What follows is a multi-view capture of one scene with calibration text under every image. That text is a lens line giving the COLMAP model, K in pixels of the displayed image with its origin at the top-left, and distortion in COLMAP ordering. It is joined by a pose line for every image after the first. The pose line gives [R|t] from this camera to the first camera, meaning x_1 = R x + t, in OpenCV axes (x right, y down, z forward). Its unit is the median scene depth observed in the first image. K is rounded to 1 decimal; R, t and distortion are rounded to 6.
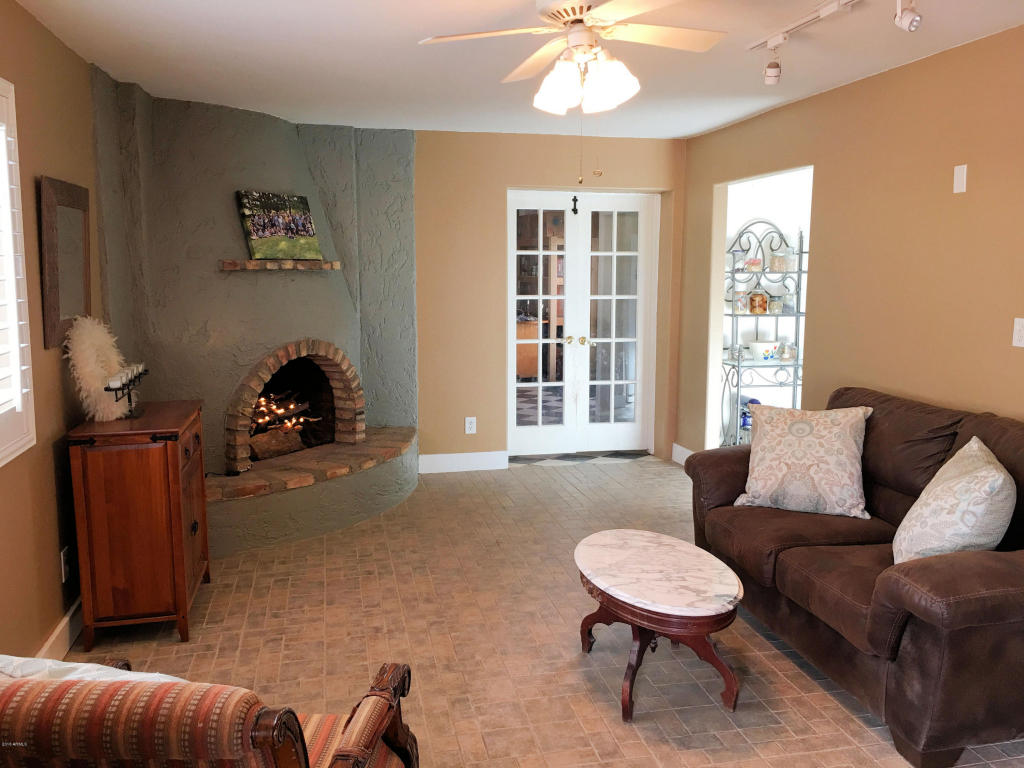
lens RADIAL K [[866.6, 0, 512.7], [0, 866.6, 383.2], [0, 0, 1]] dist [0.048438, -0.067225]
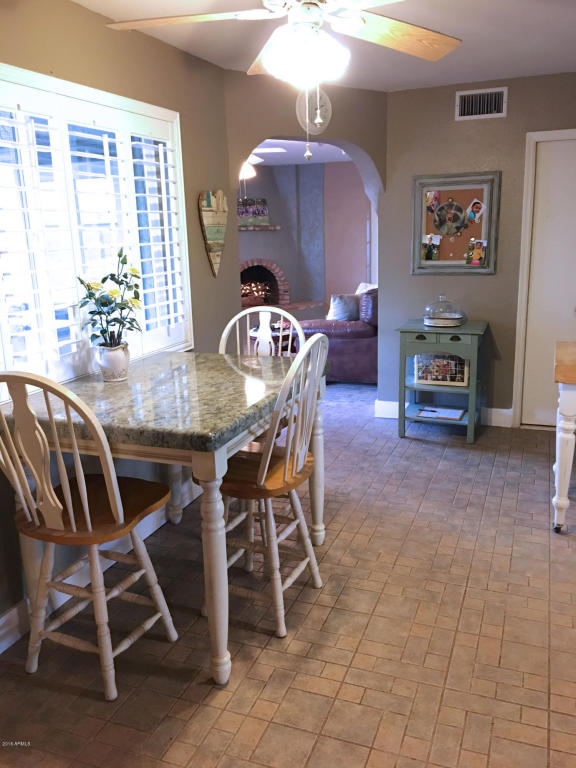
lens RADIAL K [[649.9, 0, 288.7], [0, 649.9, 384.7], [0, 0, 1]] dist [0.048438, -0.067225]
pose [[0.828678, 0.108095, -0.549188, 0.891066], [-0.047119, 0.991164, 0.123988, 0.070790], [0.557738, -0.076869, 0.826450, -0.510457]]
